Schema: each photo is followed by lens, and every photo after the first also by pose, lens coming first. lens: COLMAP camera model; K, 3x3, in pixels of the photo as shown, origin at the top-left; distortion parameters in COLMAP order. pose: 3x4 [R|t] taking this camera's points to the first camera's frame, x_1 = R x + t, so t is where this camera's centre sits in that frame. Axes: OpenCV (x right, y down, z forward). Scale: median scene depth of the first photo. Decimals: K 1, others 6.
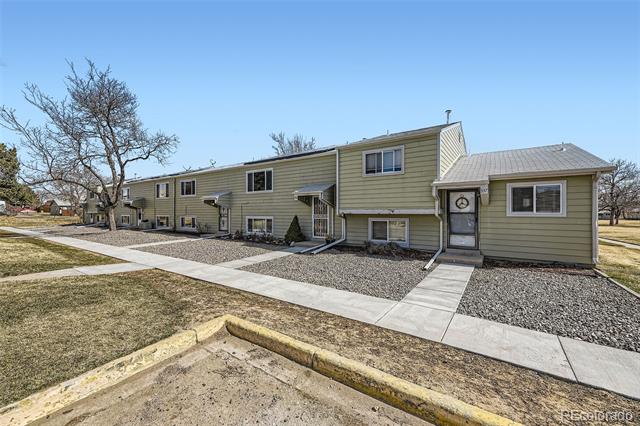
lens RADIAL K [[259.6, 0, 320.6], [0, 259.6, 217.7], [0, 0, 1]] dist [0.011802, -0.002185]
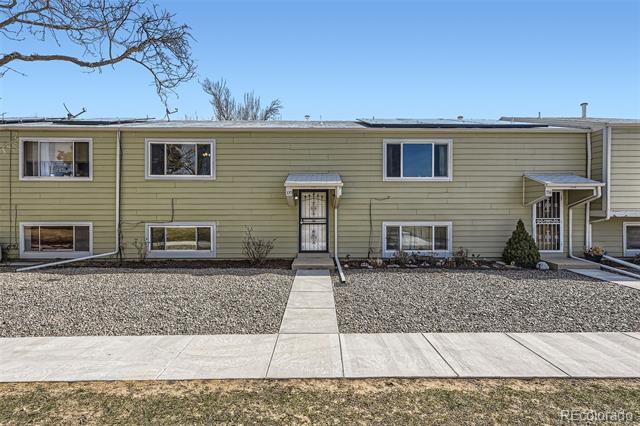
lens RADIAL K [[338.4, 0, 320.7], [0, 338.4, 208.4], [0, 0, 1]] dist [0.025858, 0.000691]
pose [[0.823728, 0.014122, 0.566809, -0.797759], [0.011250, 0.999086, -0.041241, -0.006183], [-0.566873, 0.040348, 0.822816, 0.495243]]
